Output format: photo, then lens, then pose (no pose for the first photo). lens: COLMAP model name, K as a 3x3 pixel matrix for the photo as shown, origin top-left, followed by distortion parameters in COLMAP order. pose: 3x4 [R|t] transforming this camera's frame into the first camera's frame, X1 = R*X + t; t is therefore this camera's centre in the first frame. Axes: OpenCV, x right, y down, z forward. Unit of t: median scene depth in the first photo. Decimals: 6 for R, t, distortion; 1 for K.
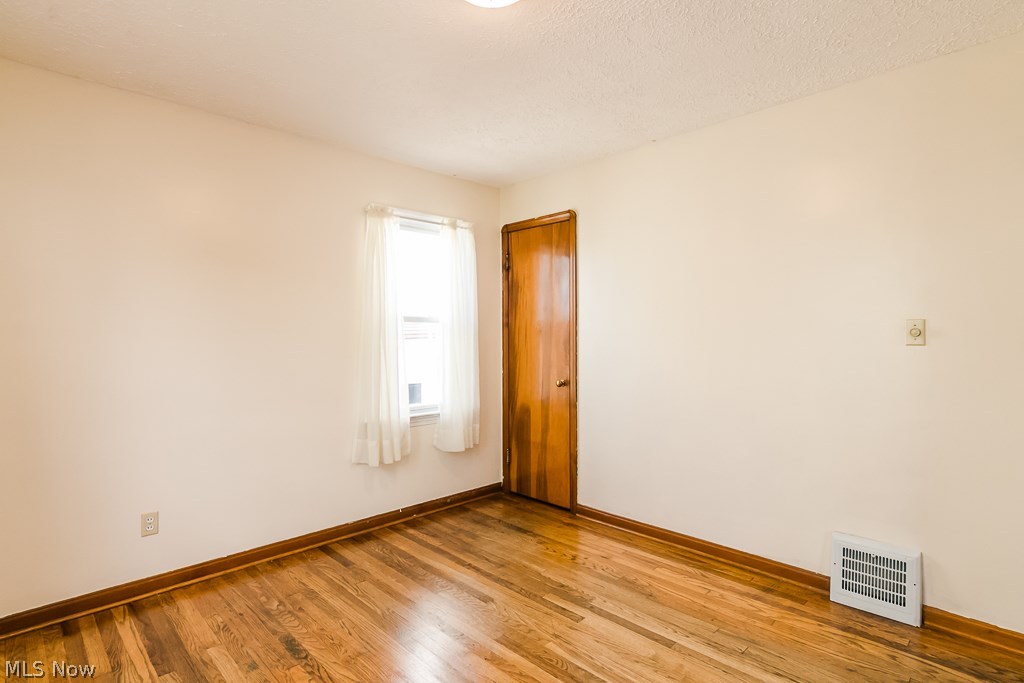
lens RADIAL K [[525.8, 0, 512.5], [0, 525.8, 333.4], [0, 0, 1]] dist [-0.005454, 0.003980]
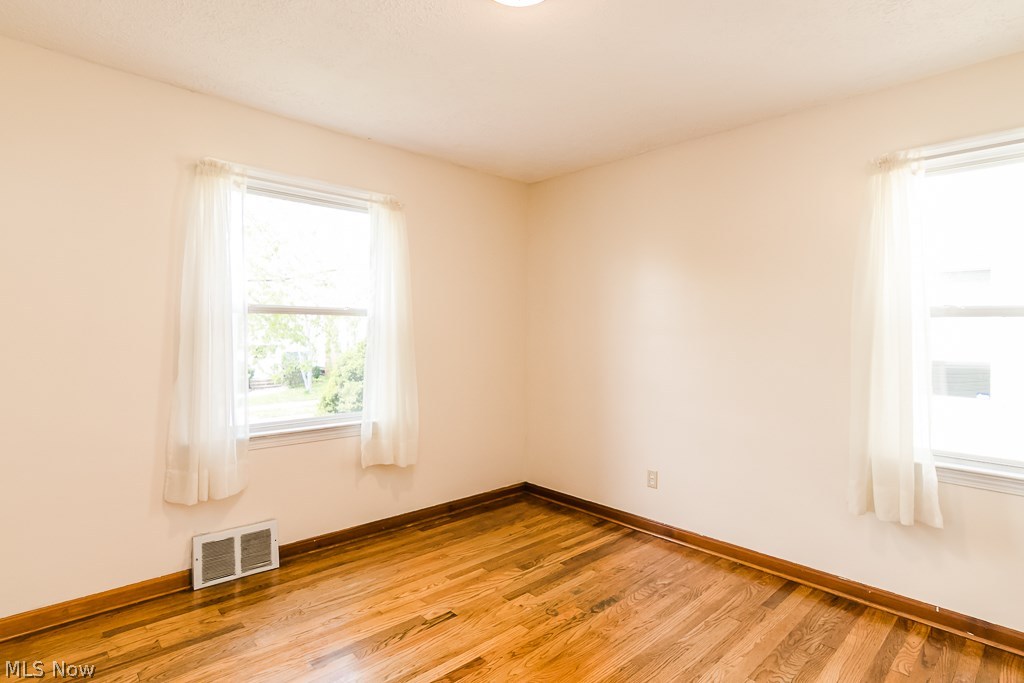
lens RADIAL K [[525.8, 0, 502.3], [0, 525.8, 335.6], [0, 0, 1]] dist [-0.005454, 0.003980]
pose [[-0.017676, 0.013638, -0.999751, 0.578406], [-0.013688, 0.999810, 0.013880, -0.003340], [0.999750, 0.013930, -0.017486, 0.619355]]
